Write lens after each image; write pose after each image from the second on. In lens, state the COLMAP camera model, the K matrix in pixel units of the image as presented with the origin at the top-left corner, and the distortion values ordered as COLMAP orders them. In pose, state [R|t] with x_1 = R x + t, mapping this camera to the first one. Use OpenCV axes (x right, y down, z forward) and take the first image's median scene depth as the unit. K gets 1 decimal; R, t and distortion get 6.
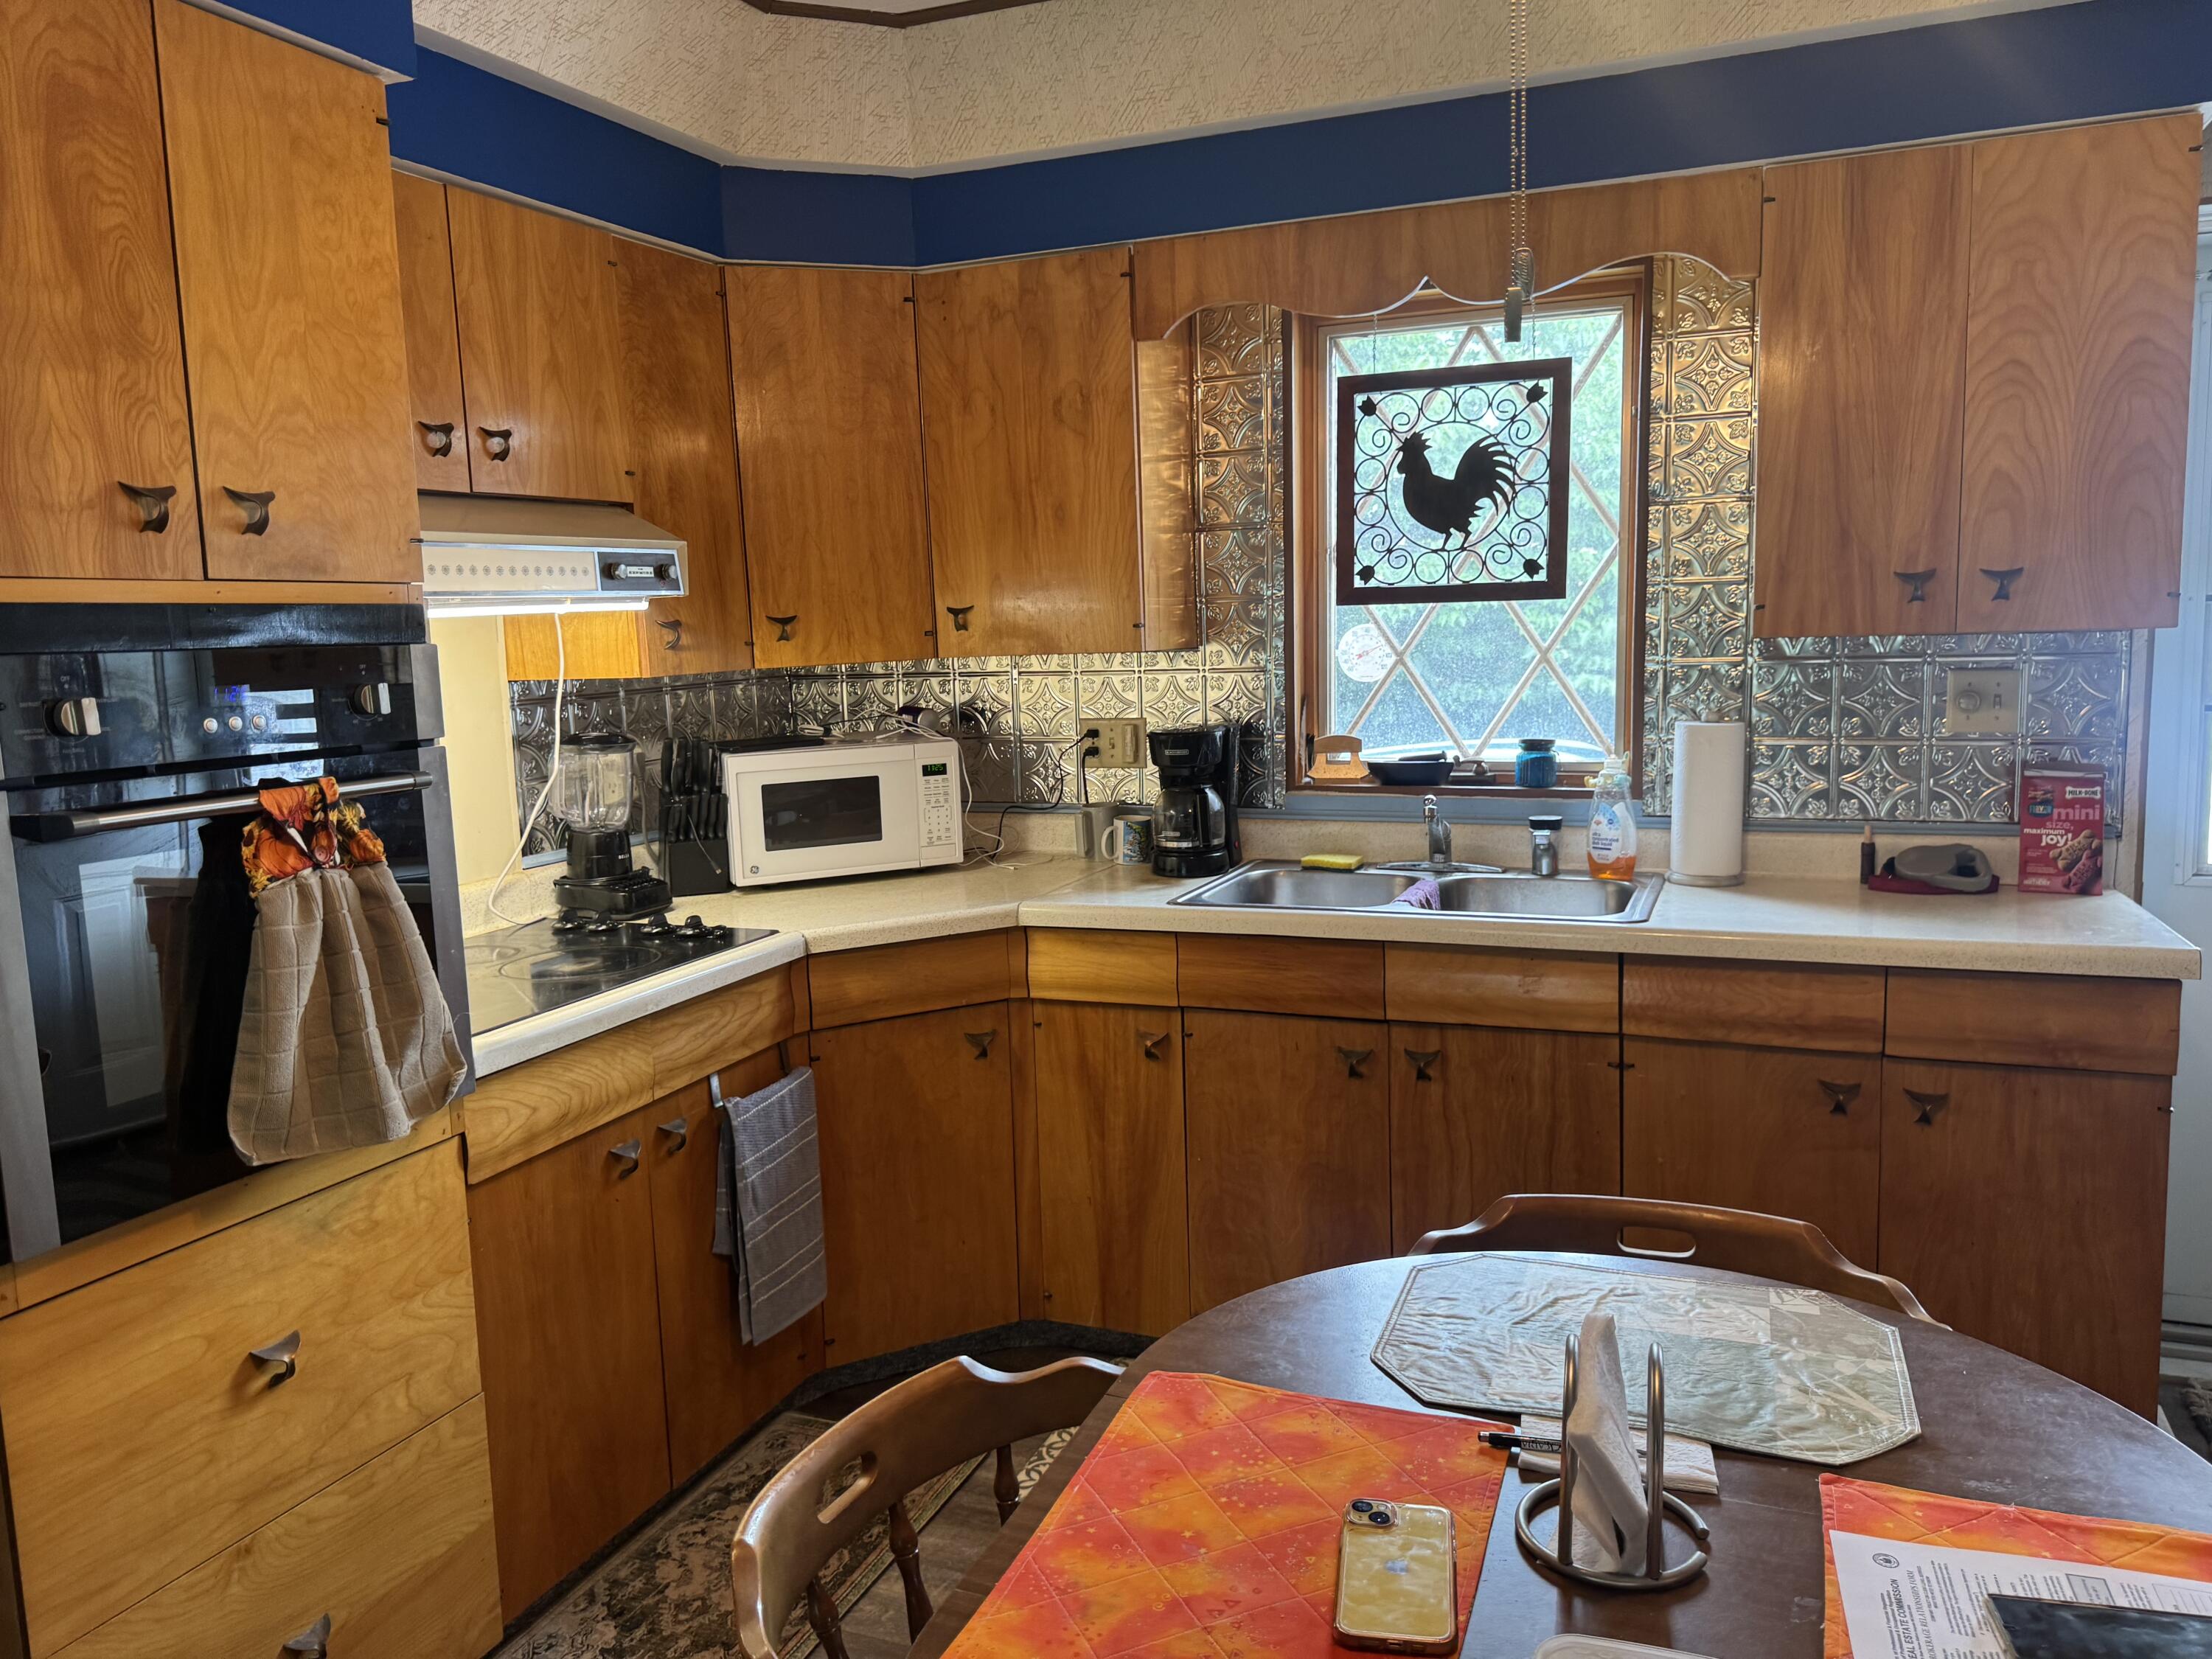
lens RADIAL K [[1564.9, 0, 1118.0], [0, 1564.9, 830.1], [0, 0, 1]] dist [0.085104, -0.110459]
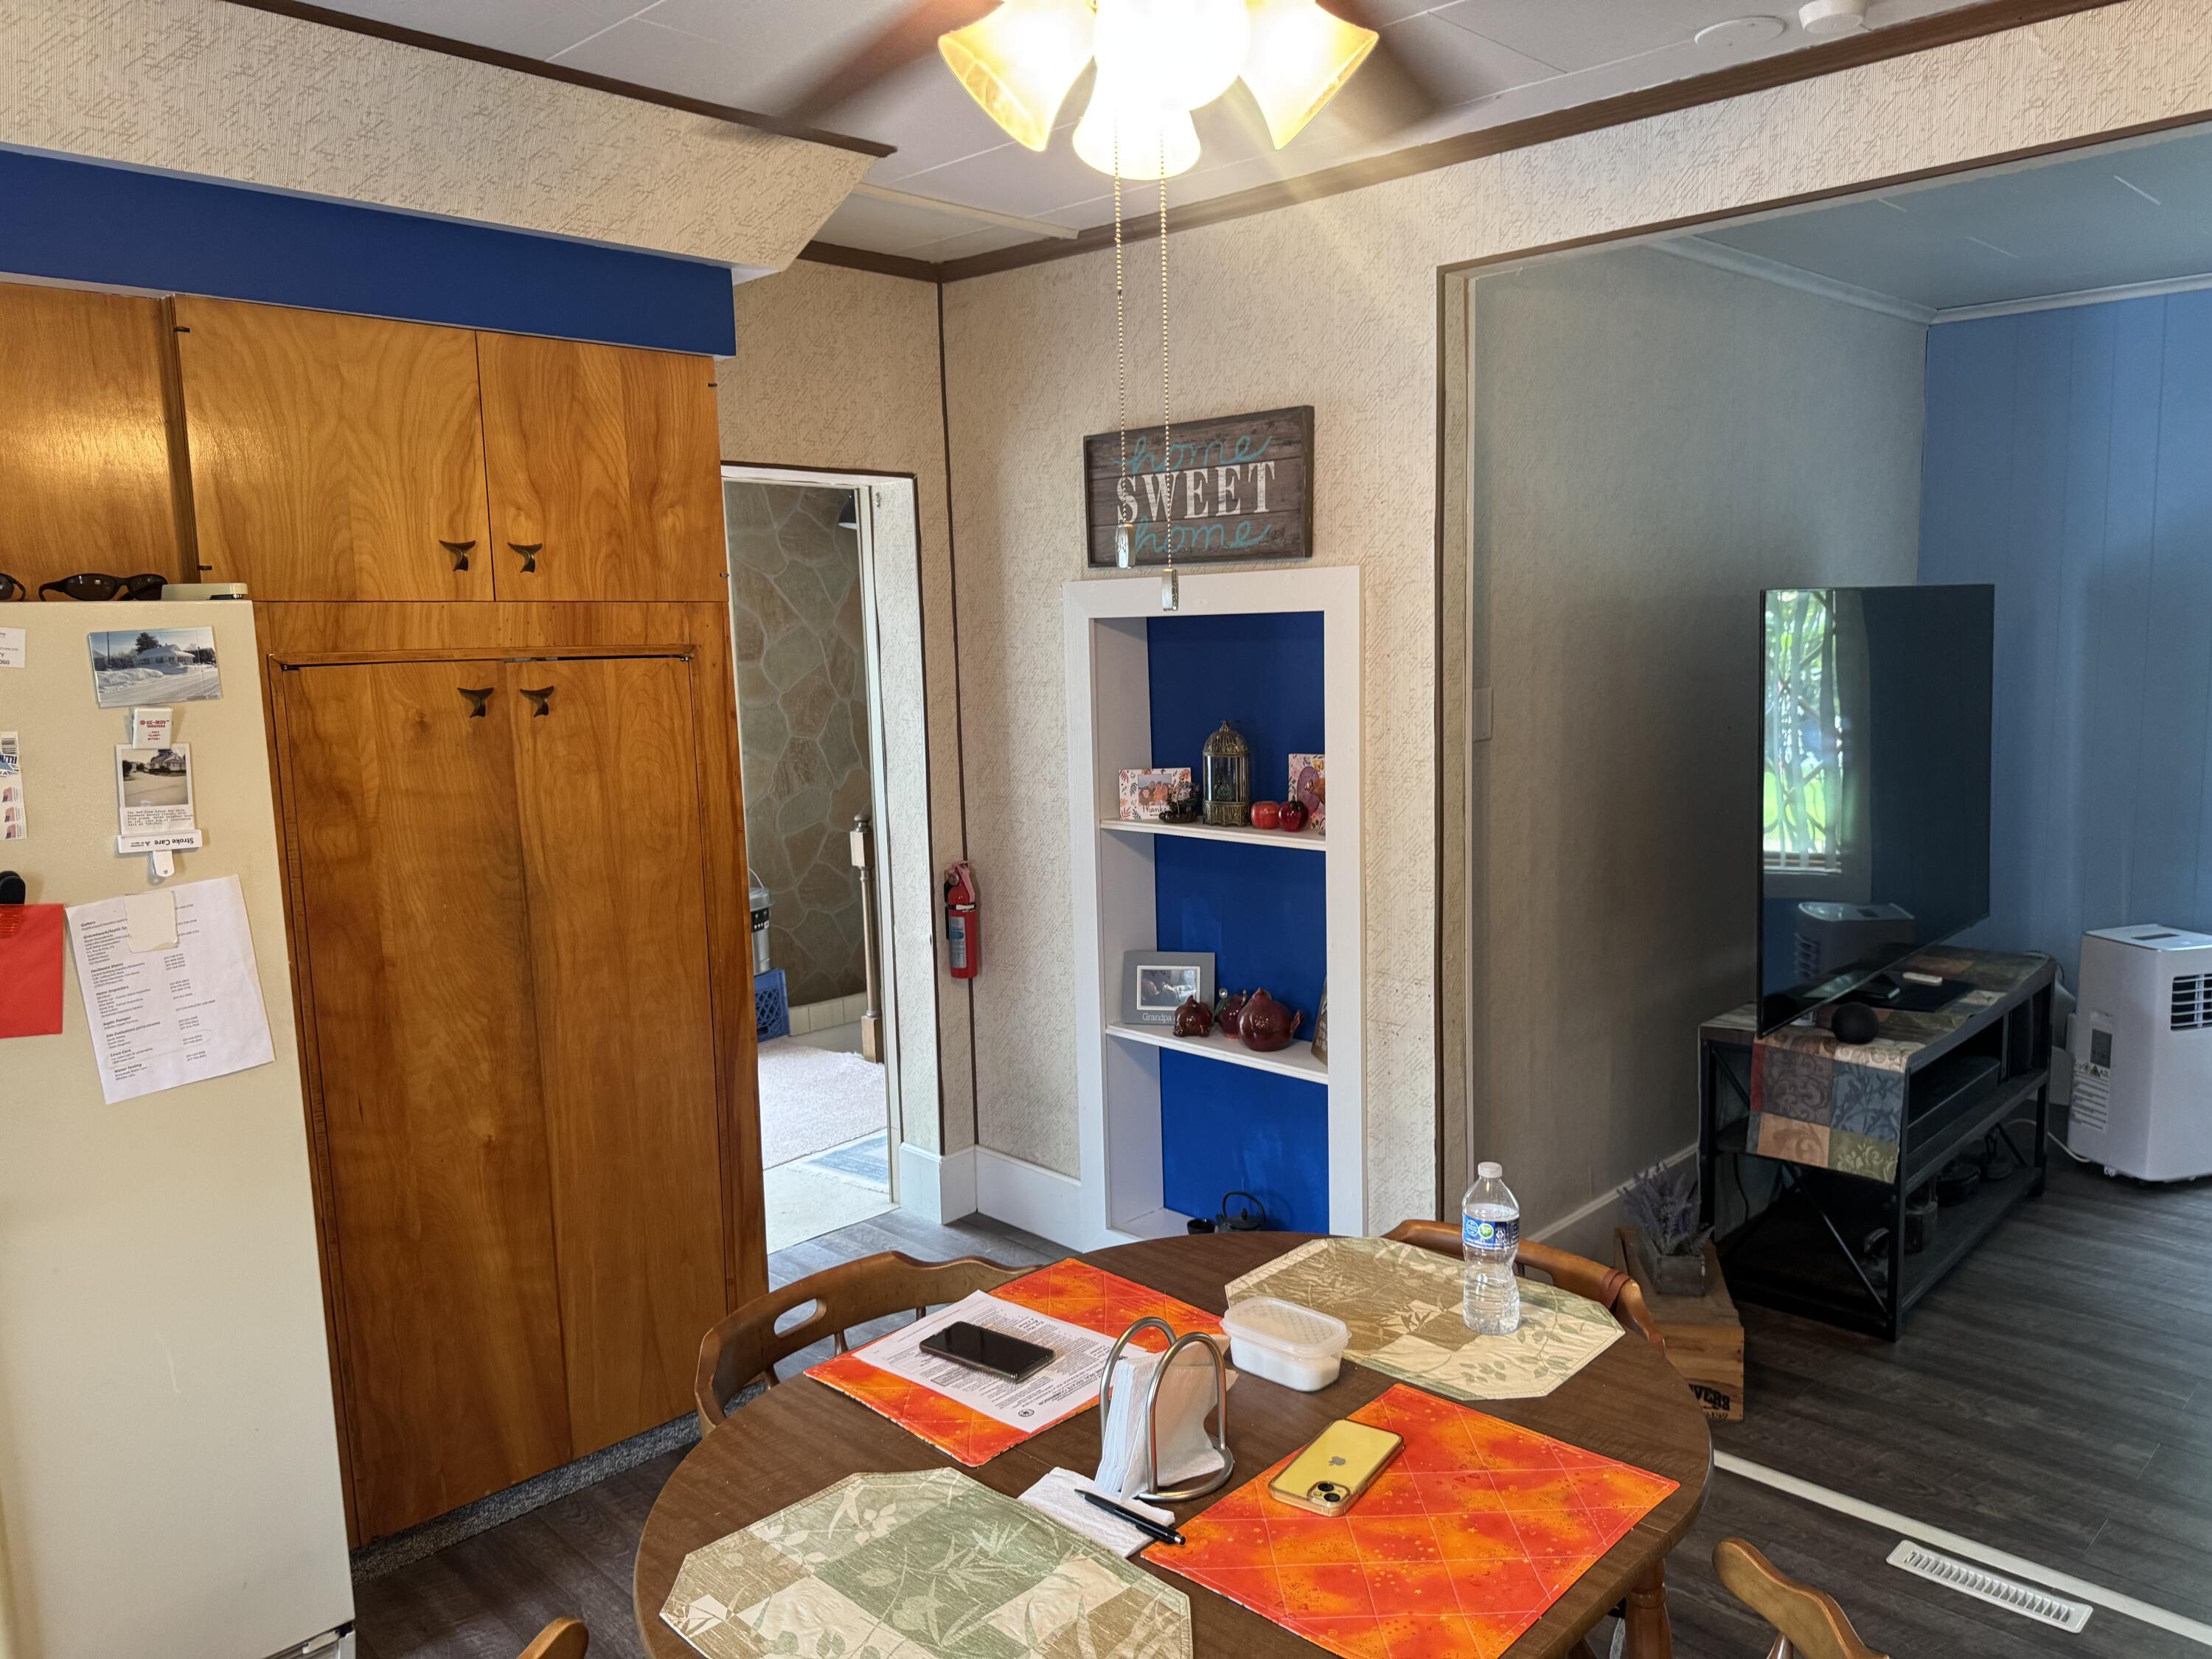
lens RADIAL K [[1569.8, 0, 1104.4], [0, 1569.8, 837.6], [0, 0, 1]] dist [0.129025, -0.221376]
pose [[-0.918845, 0.003180, 0.394605, -0.073472], [0.106874, 0.964601, 0.241086, -0.163789], [-0.379870, 0.263694, -0.886659, 0.806803]]
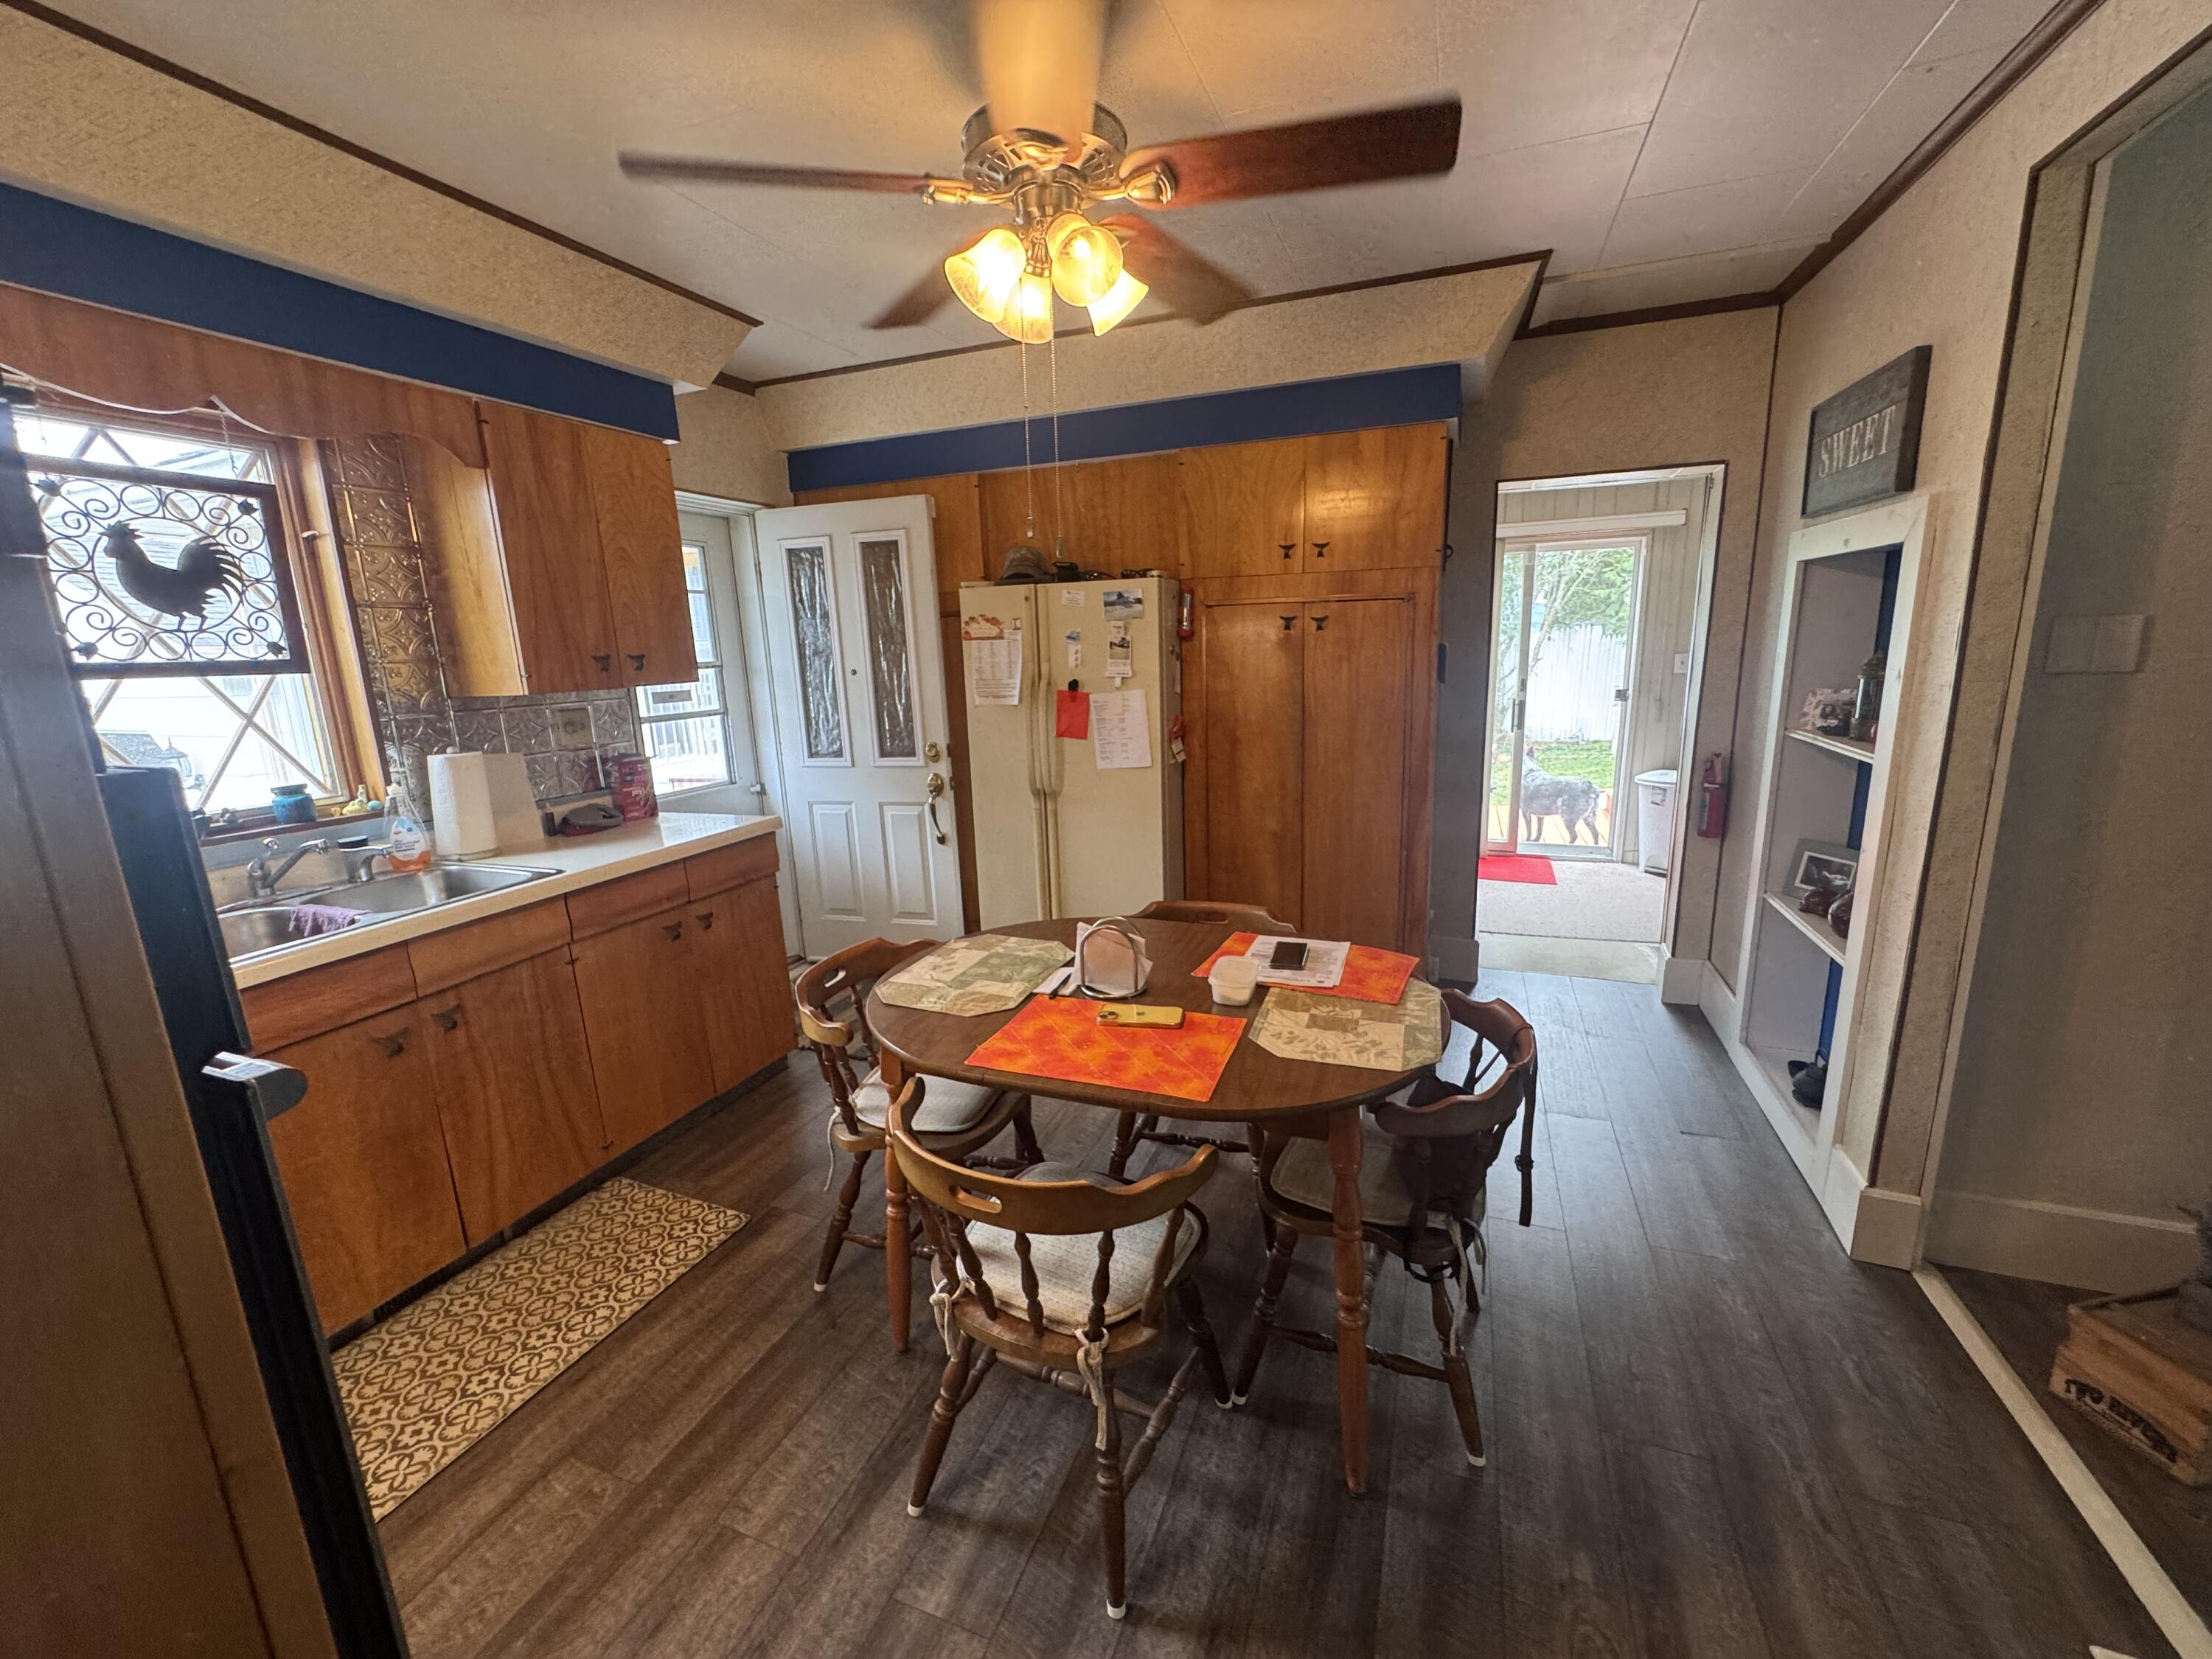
lens RADIAL K [[887.3, 0, 1104.7], [0, 887.3, 827.5], [0, 0, 1]] dist [0.001161, 0.000069]
pose [[-0.004060, -0.176682, 0.984260, -0.461671], [0.162891, 0.971005, 0.174974, -0.044495], [-0.986636, 0.161037, 0.024838, 0.355434]]
